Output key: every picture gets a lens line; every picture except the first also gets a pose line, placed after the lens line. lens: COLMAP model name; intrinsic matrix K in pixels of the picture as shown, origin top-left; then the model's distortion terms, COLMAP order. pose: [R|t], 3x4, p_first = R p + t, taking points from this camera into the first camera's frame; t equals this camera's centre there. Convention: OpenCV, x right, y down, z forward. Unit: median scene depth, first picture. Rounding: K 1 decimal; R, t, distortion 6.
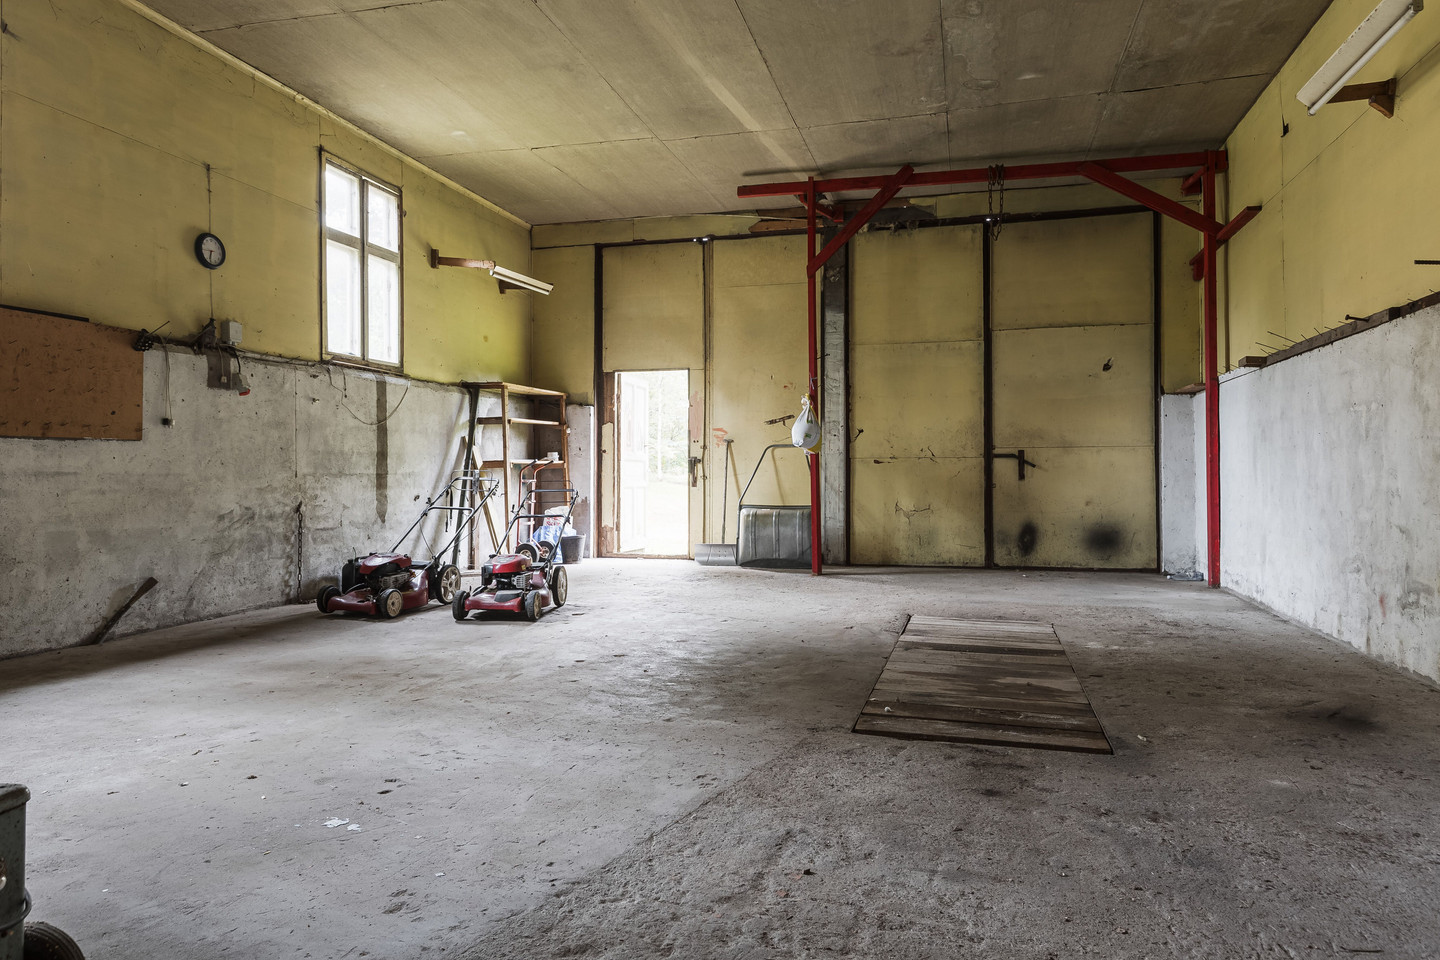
lens RADIAL K [[933.2, 0, 718.9], [0, 933.2, 475.7], [0, 0, 1]] dist [-0.000802, -0.000024]
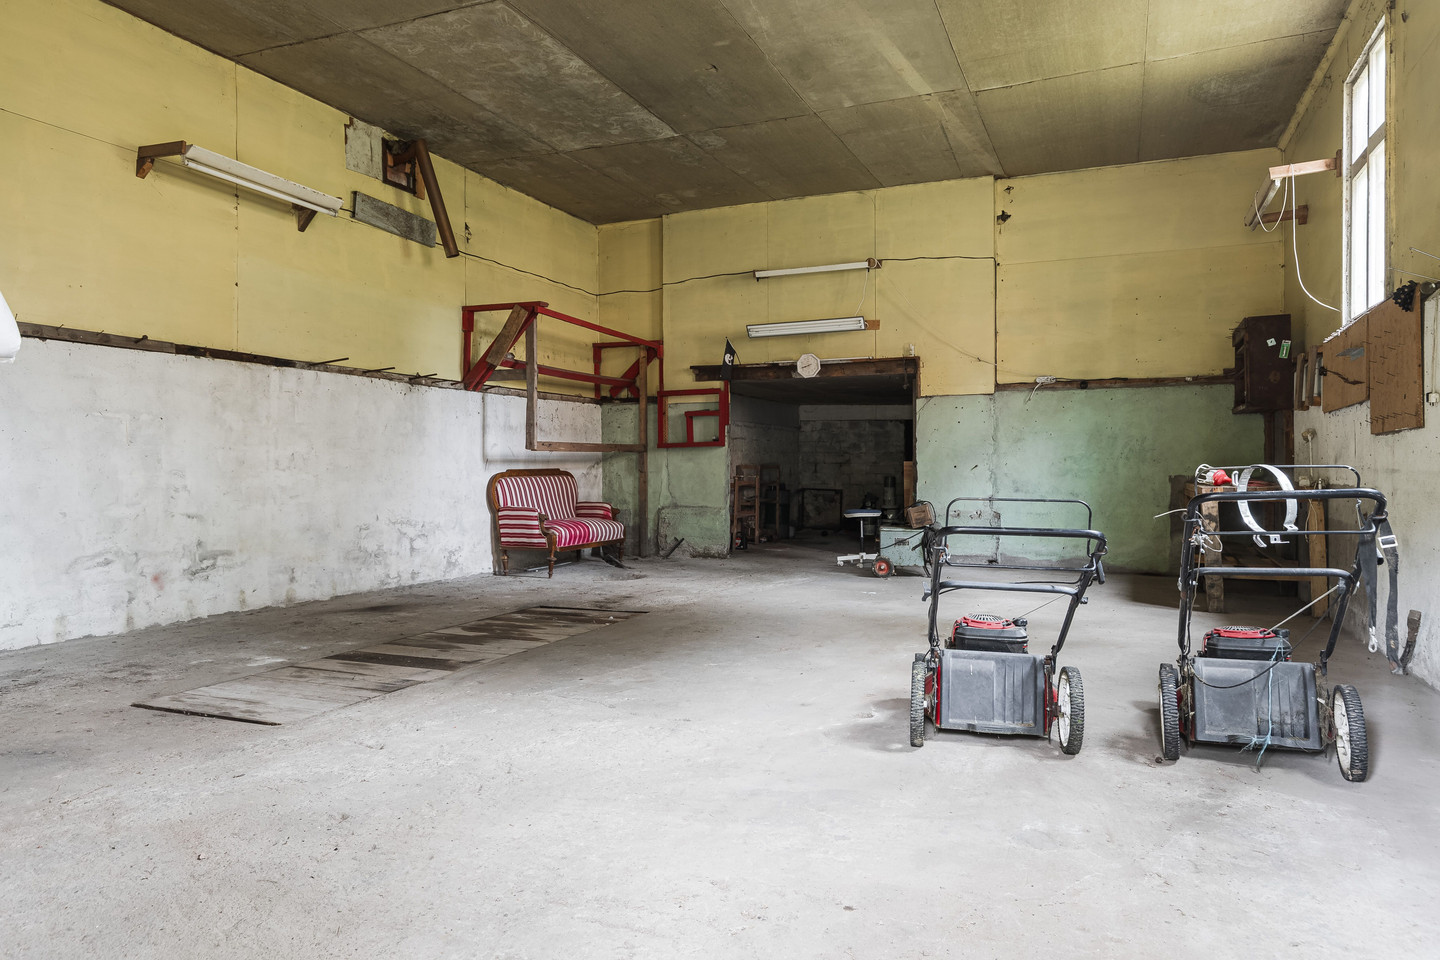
lens RADIAL K [[933.2, 0, 721.3], [0, 933.2, 475.8], [0, 0, 1]] dist [-0.000802, -0.000024]
pose [[-0.990902, 0.001644, 0.134576, -0.195589], [0.003208, 0.999930, 0.011411, -0.011910], [-0.134548, 0.011739, -0.990838, 2.239646]]
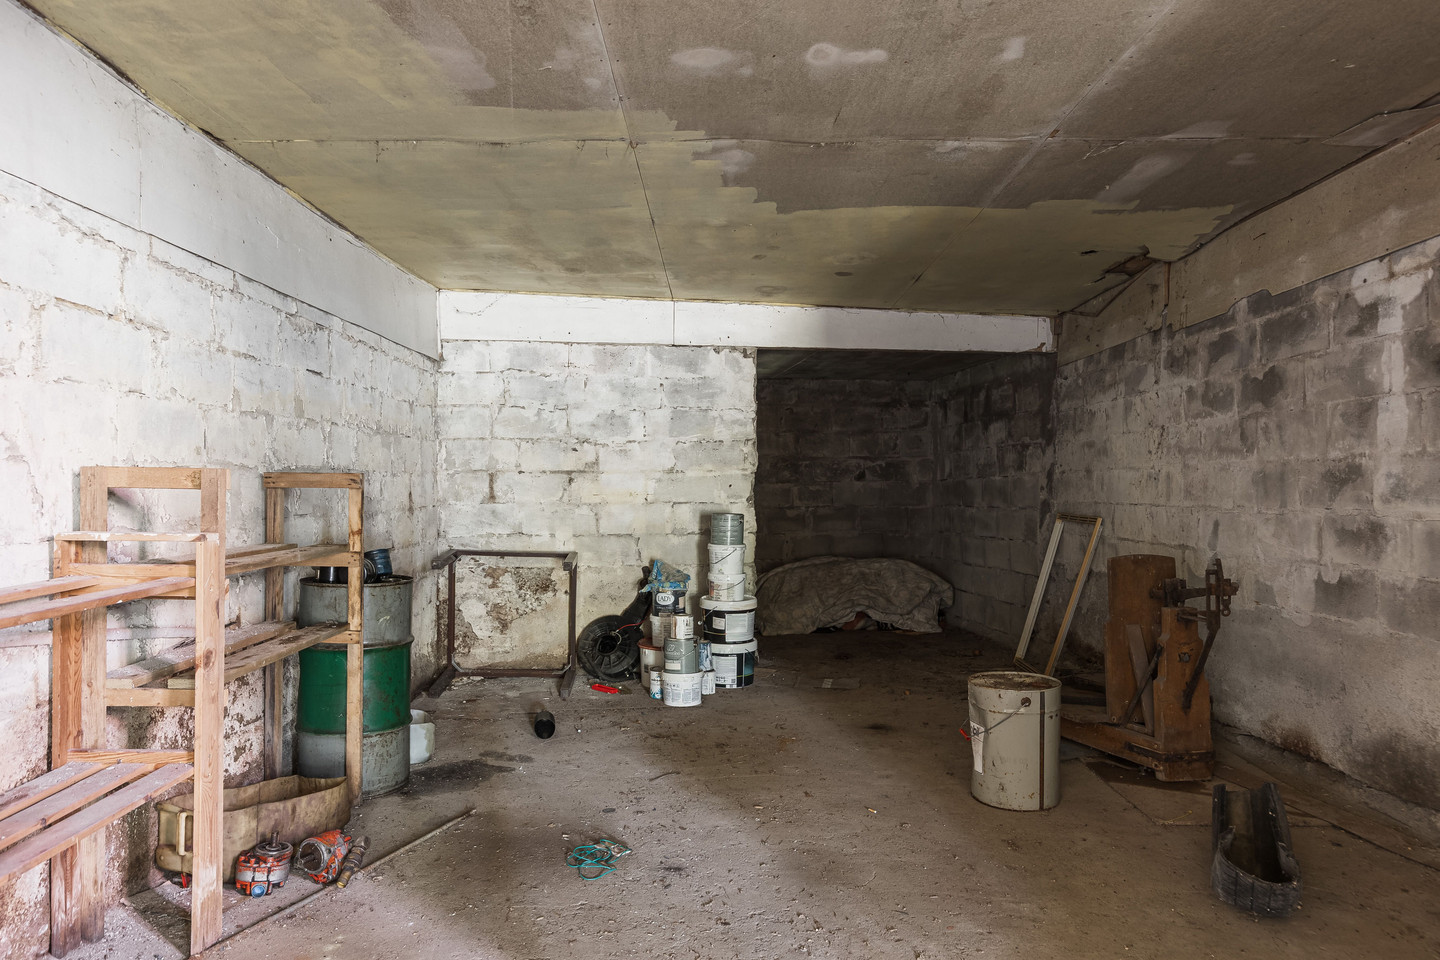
lens RADIAL K [[933.2, 0, 720.6], [0, 933.2, 486.5], [0, 0, 1]] dist [-0.000802, -0.000024]
pose [[-0.963990, 0.005418, -0.265885, -0.105019], [0.005142, 0.999985, 0.001733, -0.005428], [0.265891, 0.000304, -0.964003, 0.857914]]
